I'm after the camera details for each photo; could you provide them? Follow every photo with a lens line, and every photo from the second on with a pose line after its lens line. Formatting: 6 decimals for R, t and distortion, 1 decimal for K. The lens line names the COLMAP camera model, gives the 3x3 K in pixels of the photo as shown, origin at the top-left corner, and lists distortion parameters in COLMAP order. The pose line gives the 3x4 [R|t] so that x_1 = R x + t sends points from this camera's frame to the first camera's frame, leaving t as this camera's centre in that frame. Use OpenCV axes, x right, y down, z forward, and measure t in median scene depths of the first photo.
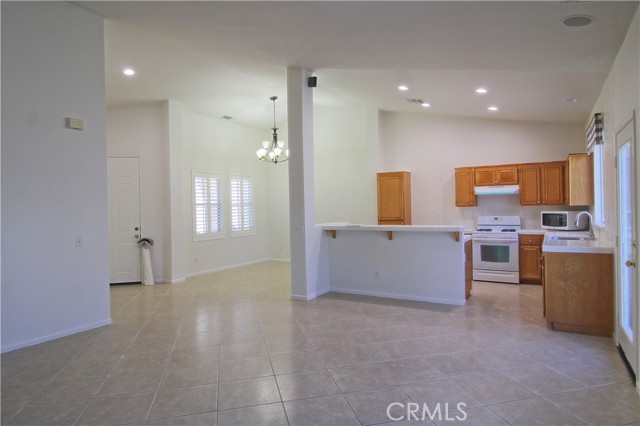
lens RADIAL K [[379.6, 0, 323.2], [0, 379.6, 211.3], [0, 0, 1]] dist [0.004698, -0.001502]
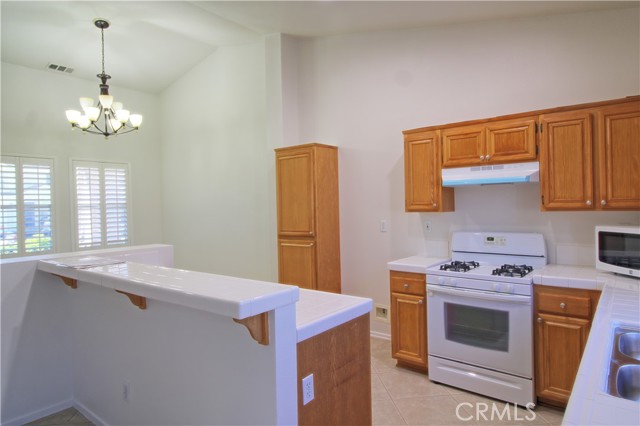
lens RADIAL K [[379.6, 0, 326.7], [0, 379.6, 210.0], [0, 0, 1]] dist [0.004698, -0.001502]
pose [[0.990355, -0.000971, -0.138552, 0.333482], [0.001630, 0.999988, 0.004642, -0.018209], [0.138546, -0.004823, 0.990344, 0.540433]]
